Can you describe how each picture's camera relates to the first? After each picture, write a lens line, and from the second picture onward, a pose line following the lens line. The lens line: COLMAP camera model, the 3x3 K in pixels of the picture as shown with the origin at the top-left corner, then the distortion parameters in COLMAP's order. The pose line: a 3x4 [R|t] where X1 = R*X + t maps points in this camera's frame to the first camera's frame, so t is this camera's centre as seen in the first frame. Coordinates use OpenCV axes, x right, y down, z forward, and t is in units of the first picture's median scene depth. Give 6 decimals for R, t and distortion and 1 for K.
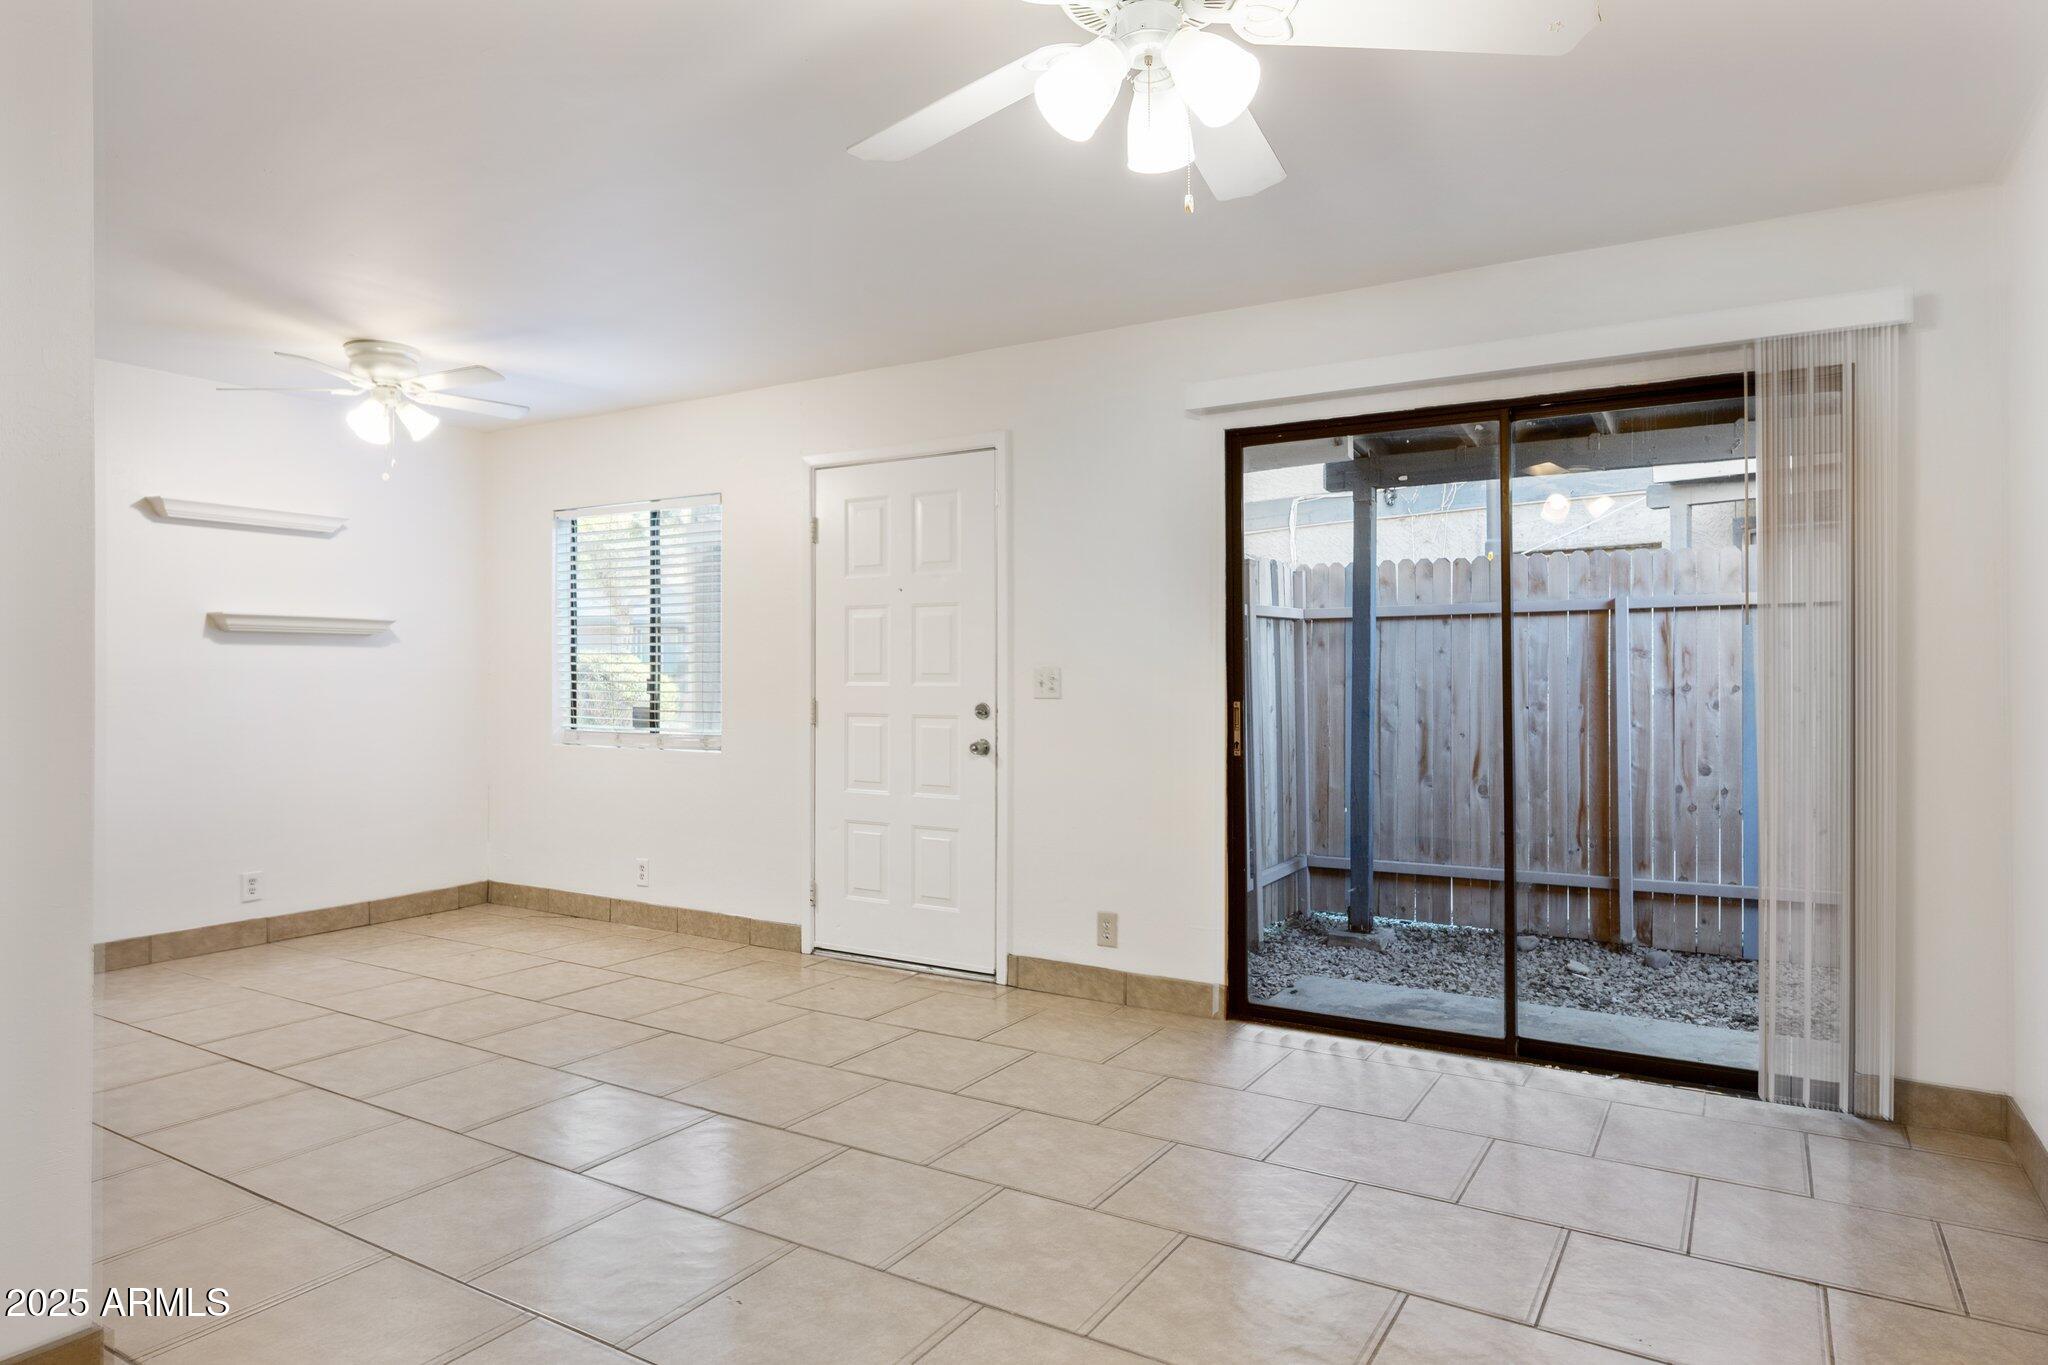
lens RADIAL K [[1209.9, 0, 1035.0], [0, 1209.9, 671.8], [0, 0, 1]] dist [0.000075, -0.000877]
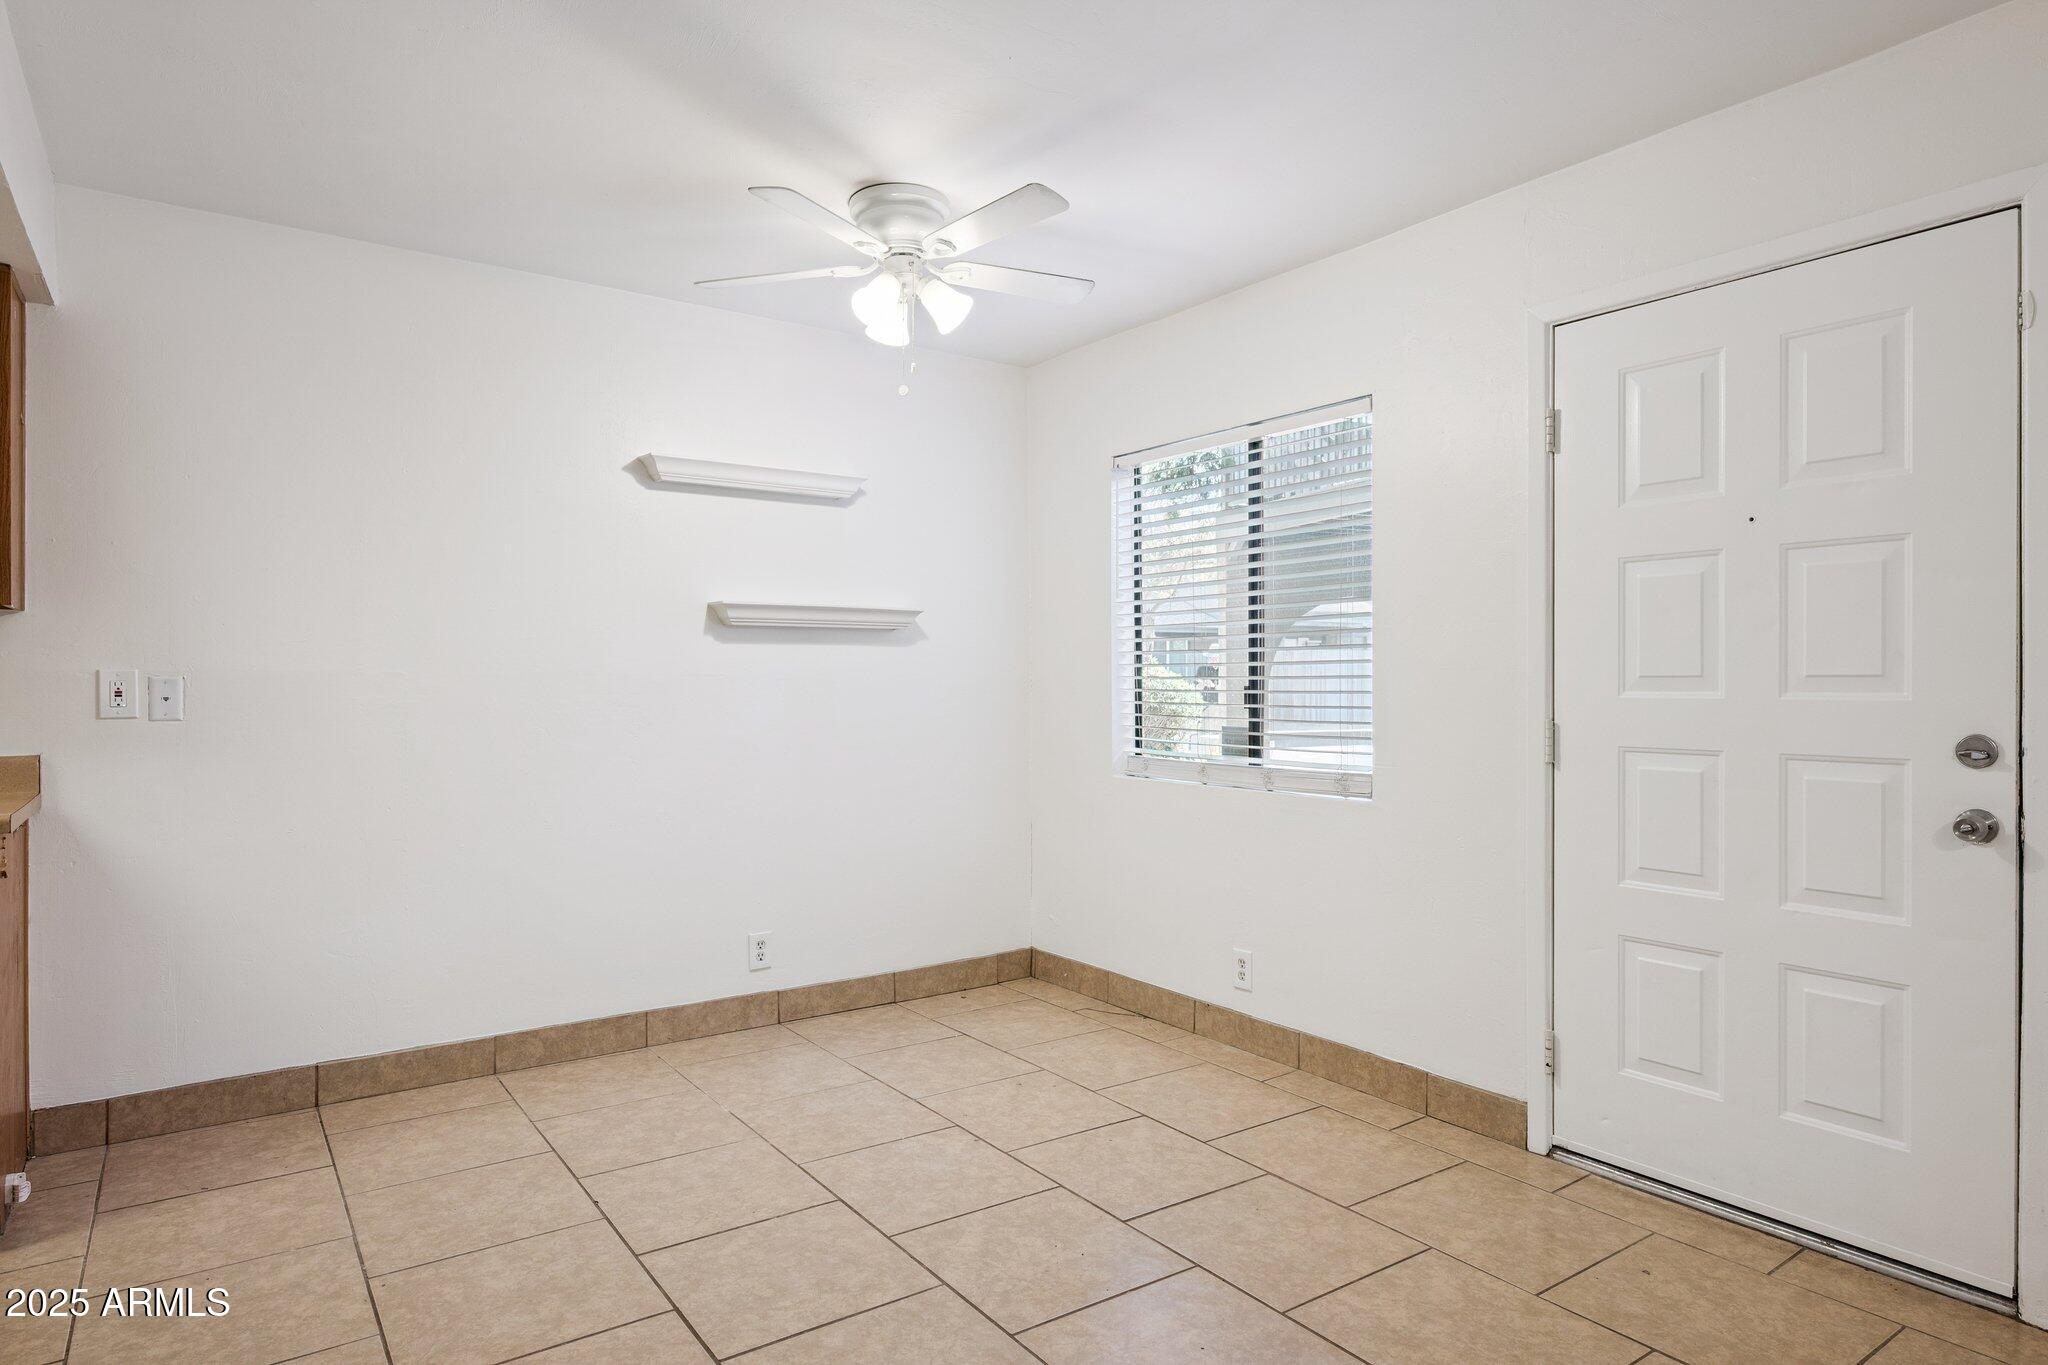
lens RADIAL K [[1187.0, 0, 1031.7], [0, 1187.0, 691.2], [0, 0, 1]] dist [0.002188, -0.000521]
pose [[0.919054, 0.000974, -0.394131, -0.193737], [0.003481, 0.999938, 0.010588, 0.001164], [0.394116, -0.011103, 0.918993, 0.386367]]
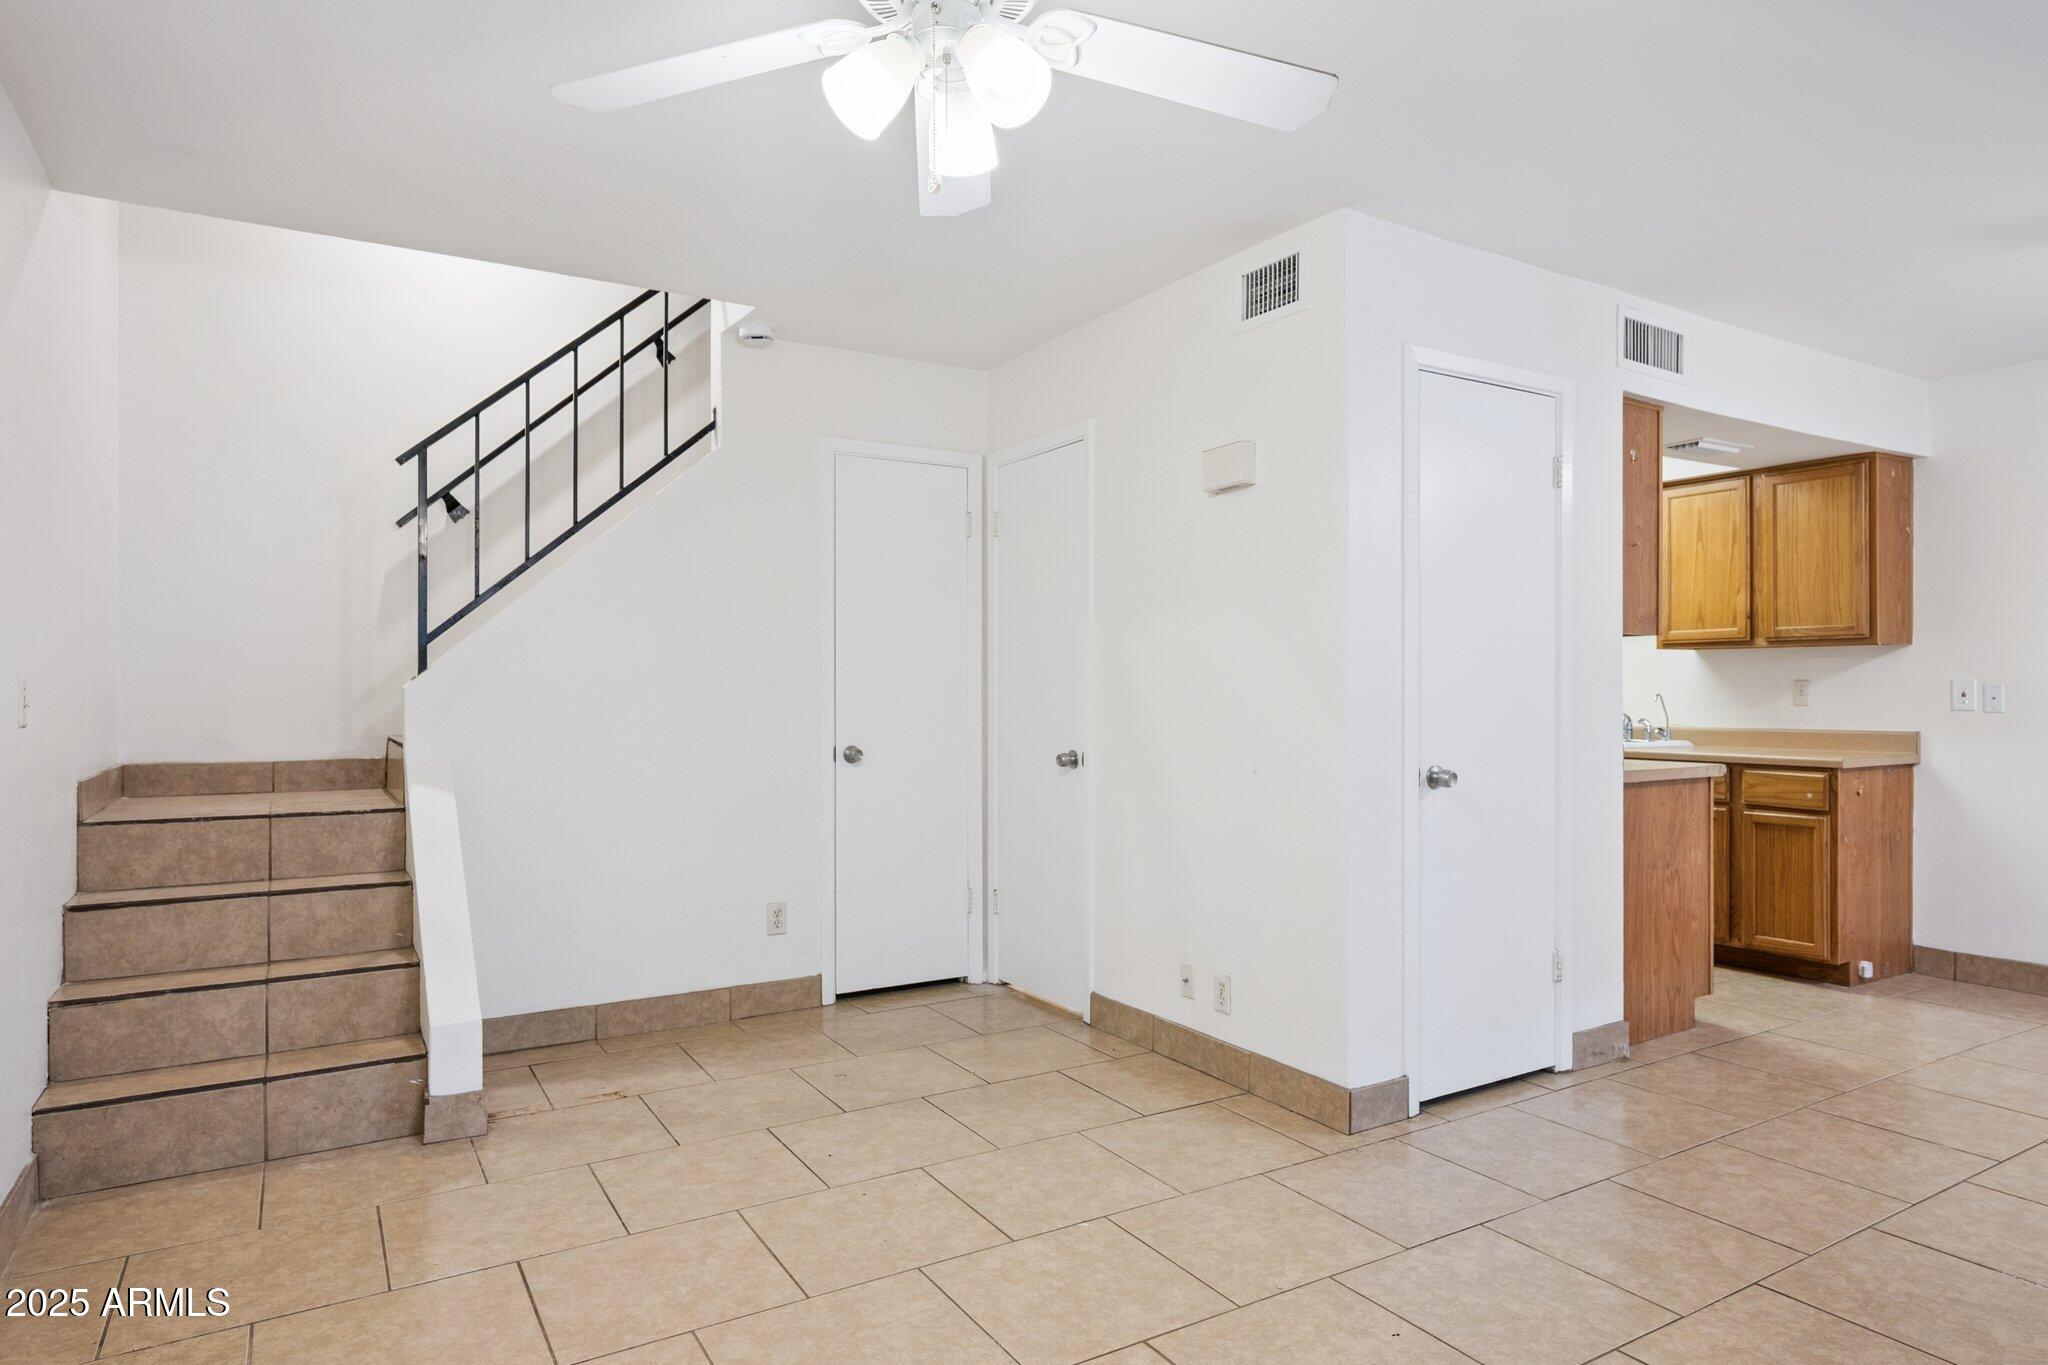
lens RADIAL K [[1204.1, 0, 1039.0], [0, 1204.1, 688.7], [0, 0, 1]] dist [-0.002594, -0.000421]
pose [[-0.463388, -0.002143, -0.886153, 0.338830], [0.003210, 0.999986, -0.004097, 0.003739], [0.886150, -0.004743, -0.463375, 0.551920]]
